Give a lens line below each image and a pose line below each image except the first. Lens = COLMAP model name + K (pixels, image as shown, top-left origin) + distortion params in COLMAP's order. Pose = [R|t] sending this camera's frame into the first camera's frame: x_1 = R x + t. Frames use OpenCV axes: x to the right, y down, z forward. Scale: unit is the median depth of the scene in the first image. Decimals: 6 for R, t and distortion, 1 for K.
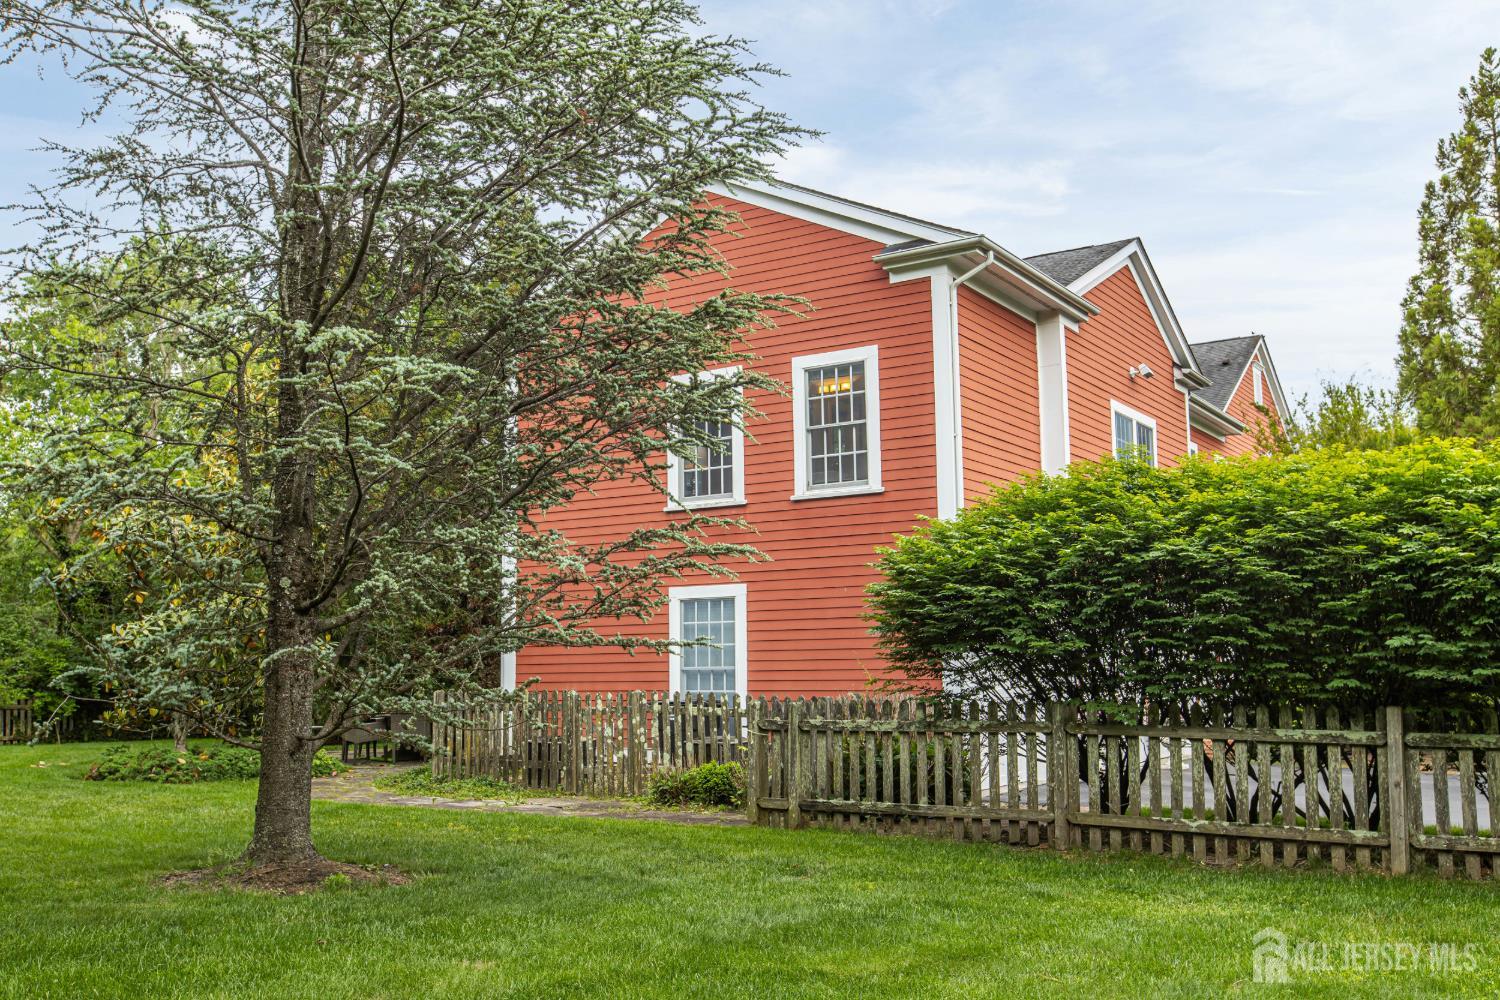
lens RADIAL K [[1423.3, 0, 748.1], [0, 1423.3, 501.1], [0, 0, 1]] dist [-0.002440, 0.000000]
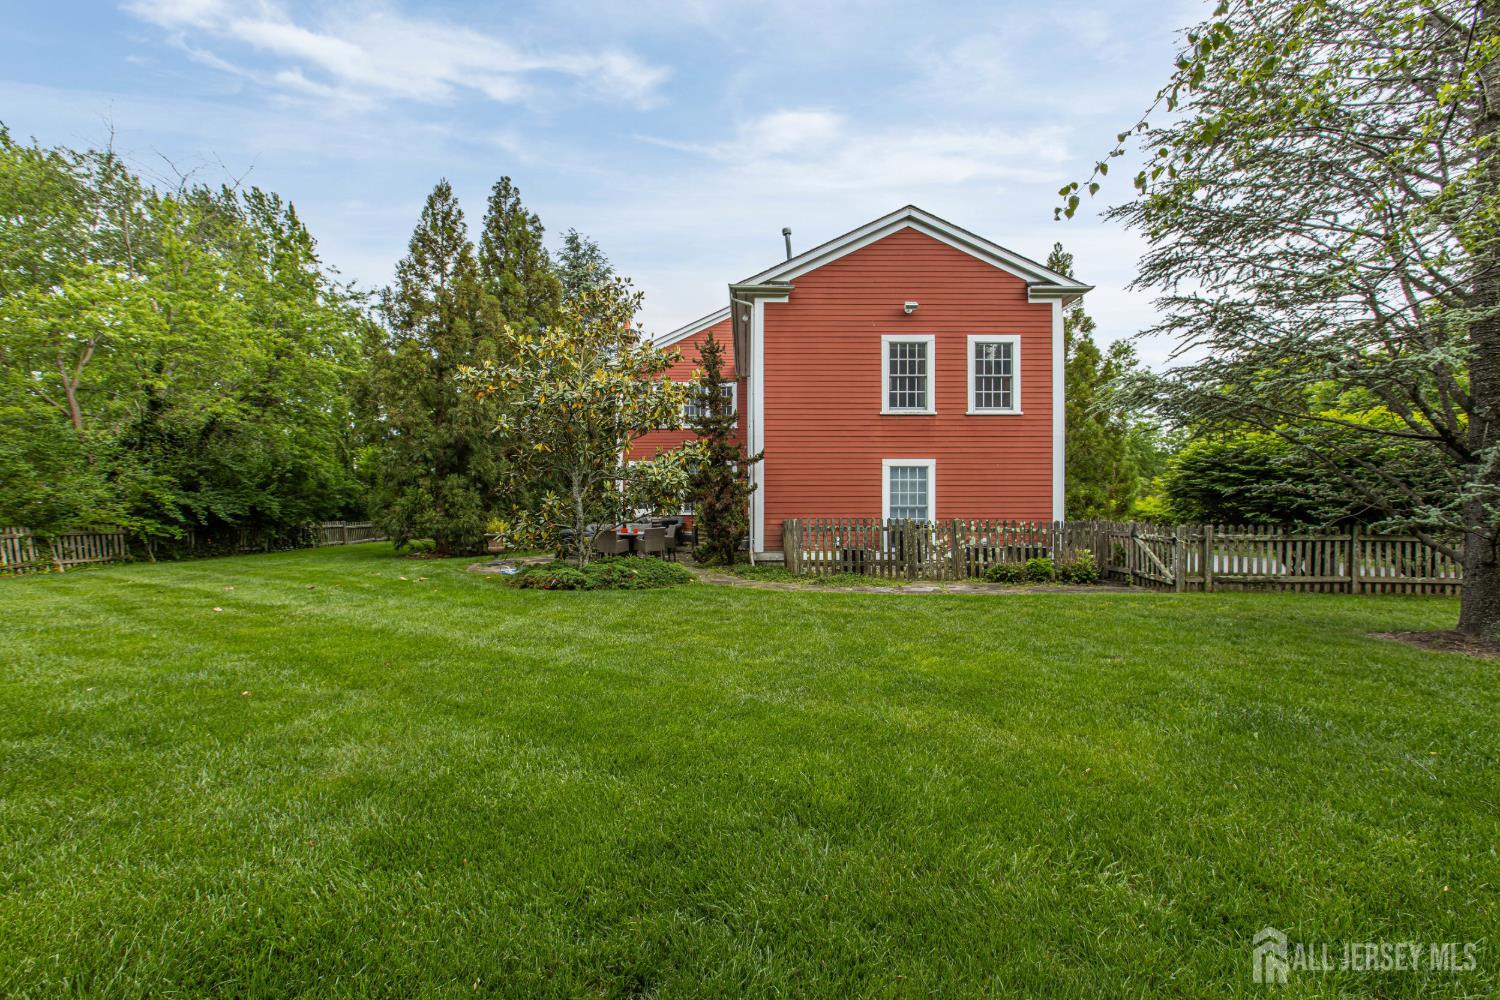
lens RADIAL K [[659.0, 0, 750.1], [0, 659.0, 502.8], [0, 0, 1]] dist [-0.000489, -0.000036]
pose [[0.832043, 0.013177, 0.554555, -0.657667], [-0.073269, 0.993569, 0.086322, 0.058232], [-0.549851, -0.112455, 0.827658, 0.439340]]
